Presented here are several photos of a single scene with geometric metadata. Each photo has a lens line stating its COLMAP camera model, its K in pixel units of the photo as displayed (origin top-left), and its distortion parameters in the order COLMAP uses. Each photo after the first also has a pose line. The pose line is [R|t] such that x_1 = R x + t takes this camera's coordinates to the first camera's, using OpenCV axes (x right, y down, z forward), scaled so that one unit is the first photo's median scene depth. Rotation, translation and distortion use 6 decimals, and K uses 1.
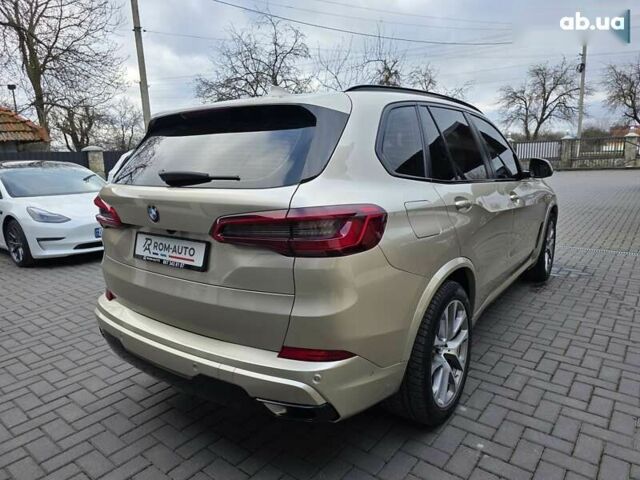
lens RADIAL K [[430.8, 0, 318.0], [0, 430.8, 238.1], [0, 0, 1]] dist [0.055070, -0.042281]
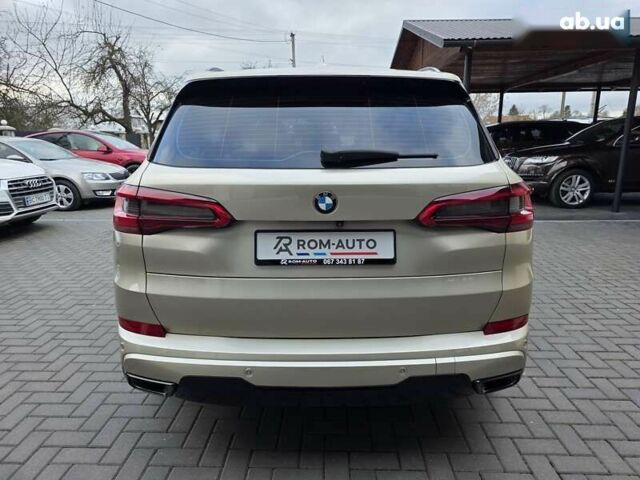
lens RADIAL K [[430.2, 0, 321.7], [0, 430.2, 234.7], [0, 0, 1]] dist [0.057133, -0.043203]
pose [[0.798546, -0.104775, 0.592745, -0.815461], [0.094893, 0.994333, 0.047920, -0.034029], [-0.594407, 0.017981, 0.803963, 0.346014]]
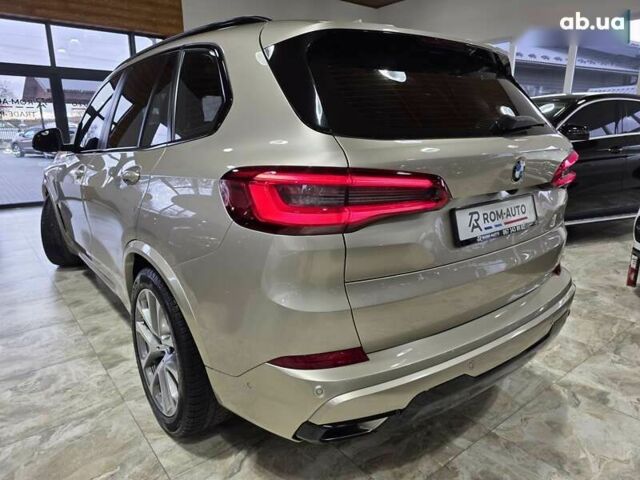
lens RADIAL K [[425.1, 0, 311.1], [0, 425.1, 242.4], [0, 0, 1]] dist [0.051644, -0.040969]
pose [[0.271076, -0.220577, 0.936944, -1.169847], [0.177104, 0.968201, 0.176696, -0.126717], [-0.946125, 0.118039, 0.301521, 1.075610]]
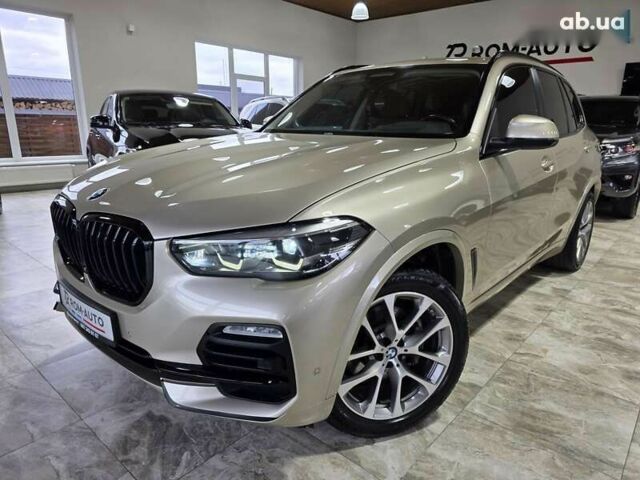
lens RADIAL K [[430.2, 0, 321.7], [0, 430.2, 234.7], [0, 0, 1]] dist [0.057133, -0.043203]
pose [[-0.996570, -0.010899, 0.082035, 0.567561], [0.024600, 0.907463, 0.419412, -0.629881], [-0.079015, 0.419991, -0.904082, 3.576858]]
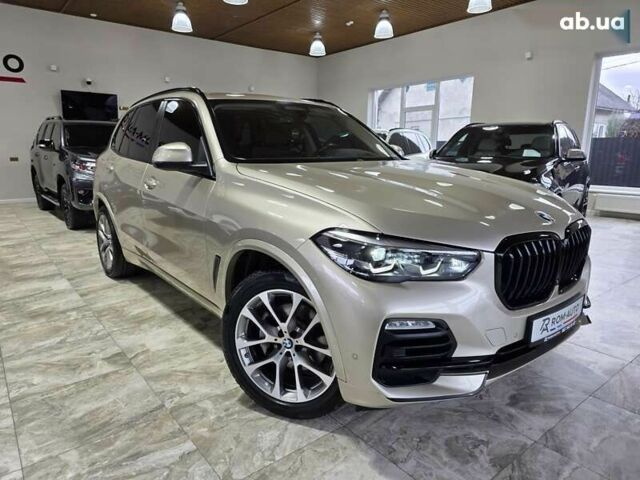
lens RADIAL K [[426.2, 0, 320.7], [0, 426.2, 239.2], [0, 0, 1]] dist [0.057942, -0.042529]
pose [[-0.257249, 0.224339, -0.939944, 2.090675], [-0.173062, 0.946258, 0.273211, -0.489580], [0.950722, 0.232952, -0.204599, 2.566031]]
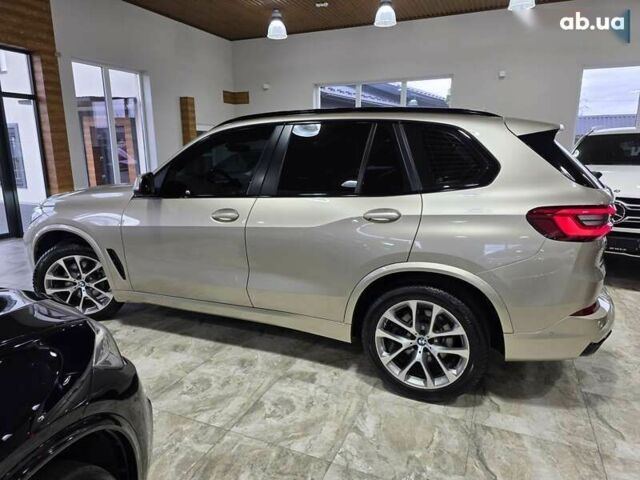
lens RADIAL K [[430.2, 0, 321.7], [0, 430.2, 234.7], [0, 0, 1]] dist [0.057133, -0.043203]
pose [[-0.232777, -0.171268, 0.957331, -1.549067], [0.187109, 0.958094, 0.216901, -0.435407], [-0.954361, 0.229615, -0.190977, 2.150042]]
